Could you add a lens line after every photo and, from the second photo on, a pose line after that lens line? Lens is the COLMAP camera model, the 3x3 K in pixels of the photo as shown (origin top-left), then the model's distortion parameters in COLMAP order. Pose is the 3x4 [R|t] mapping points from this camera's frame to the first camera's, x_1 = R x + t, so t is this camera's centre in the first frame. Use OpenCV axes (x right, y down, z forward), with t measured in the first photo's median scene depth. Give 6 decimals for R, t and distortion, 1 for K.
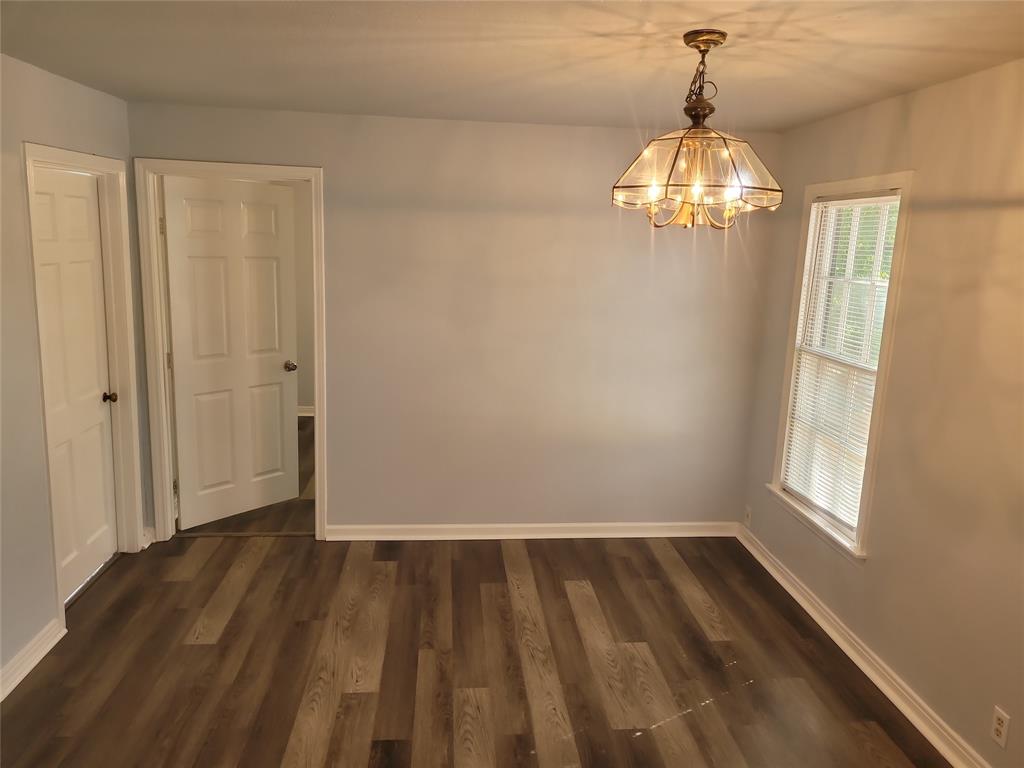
lens RADIAL K [[775.0, 0, 518.0], [0, 775.0, 391.1], [0, 0, 1]] dist [0.056297, -0.042834]
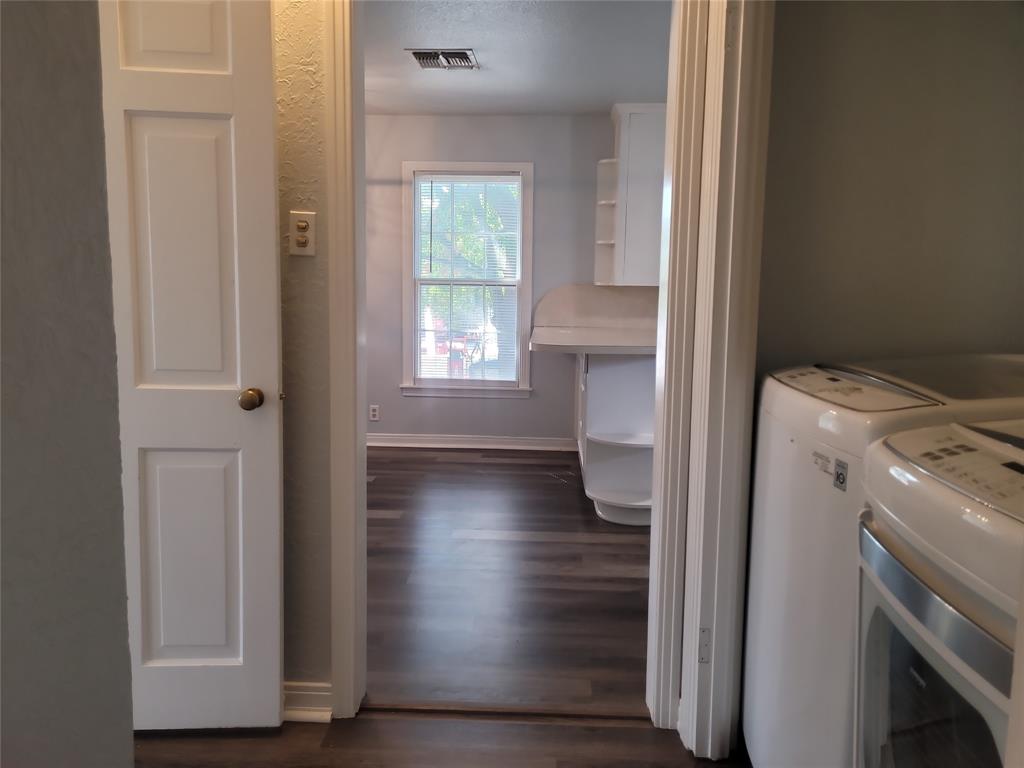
lens RADIAL K [[775.0, 0, 512.0], [0, 775.0, 383.3], [0, 0, 1]] dist [0.056297, -0.042834]
pose [[0.145253, -0.145351, 0.978660, -1.261372], [0.182605, 0.976096, 0.117868, 0.123786], [-0.972398, 0.161587, 0.168322, 0.182381]]
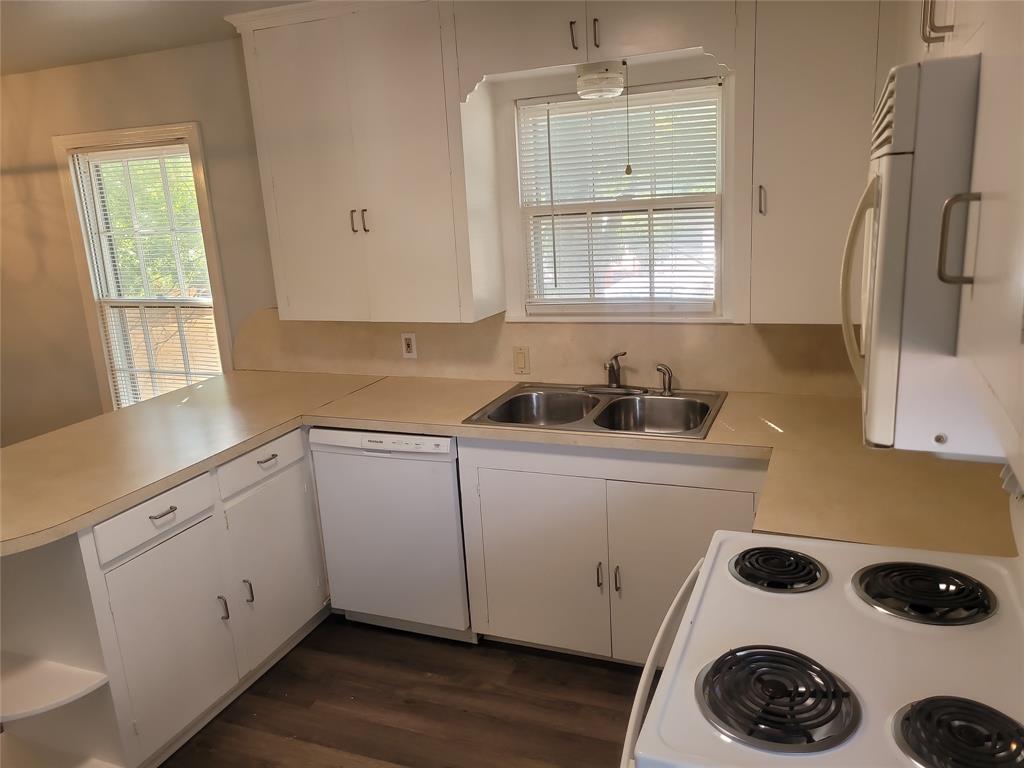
lens RADIAL K [[775.0, 0, 511.5], [0, 775.0, 378.4], [0, 0, 1]] dist [0.056297, -0.042834]
pose [[0.466607, -0.268064, 0.842864, -0.293217], [0.243393, 0.955089, 0.169014, 0.128041], [-0.850316, 0.126284, 0.510896, -0.584392]]
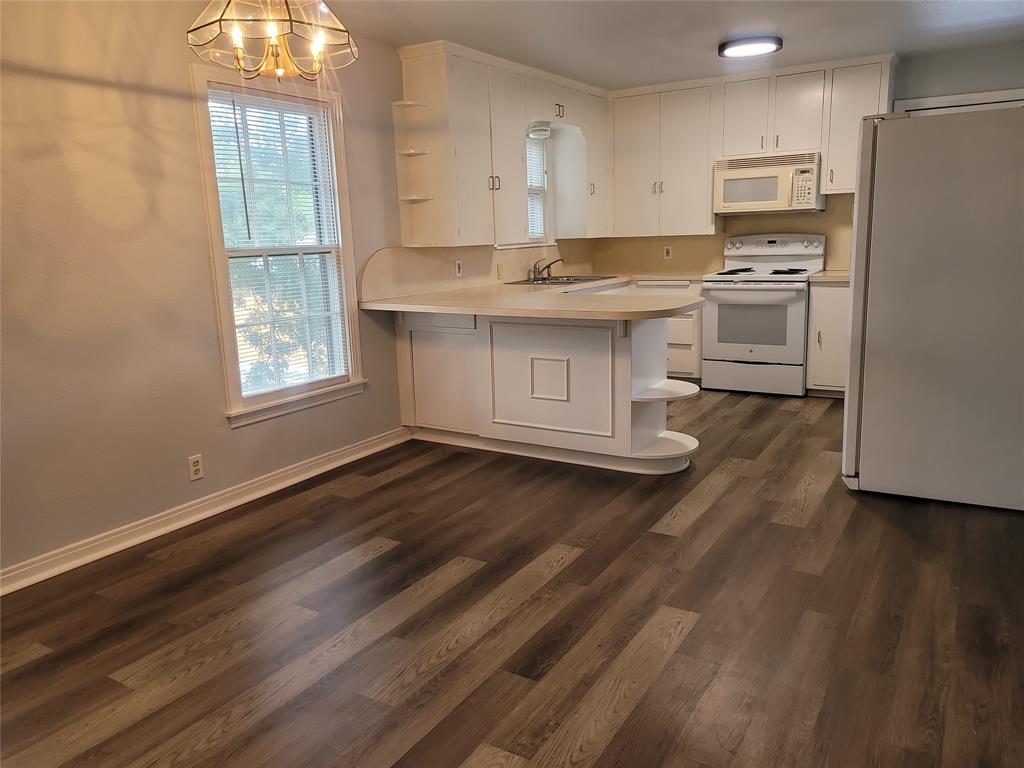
lens RADIAL K [[775.0, 0, 511.1], [0, 775.0, 379.4], [0, 0, 1]] dist [0.056297, -0.042834]
pose [[-0.803771, -0.120674, 0.582571, -0.550111], [0.117475, 0.927742, 0.354252, -0.133399], [-0.583225, 0.353175, -0.731516, 1.370373]]
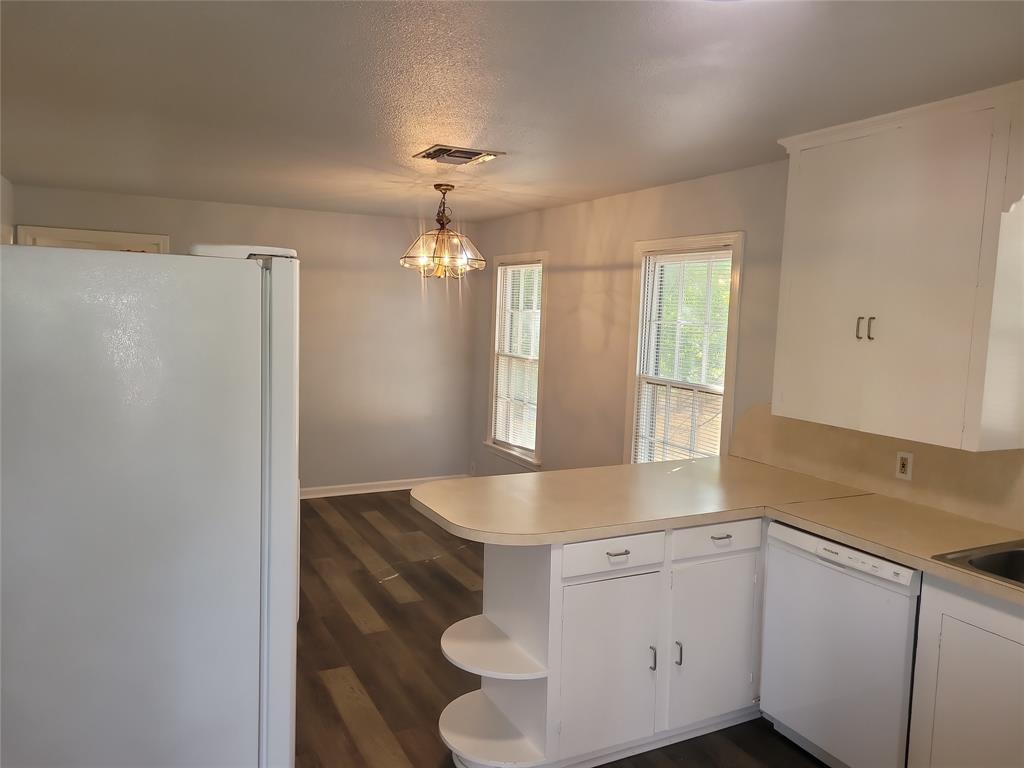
lens RADIAL K [[775.0, 0, 510.9], [0, 775.0, 382.4], [0, 0, 1]] dist [0.056297, -0.042834]
pose [[0.932161, -0.039770, 0.359852, -0.265455], [0.069869, 0.995025, -0.071020, 0.162400], [-0.355237, 0.091344, 0.930302, -0.685861]]
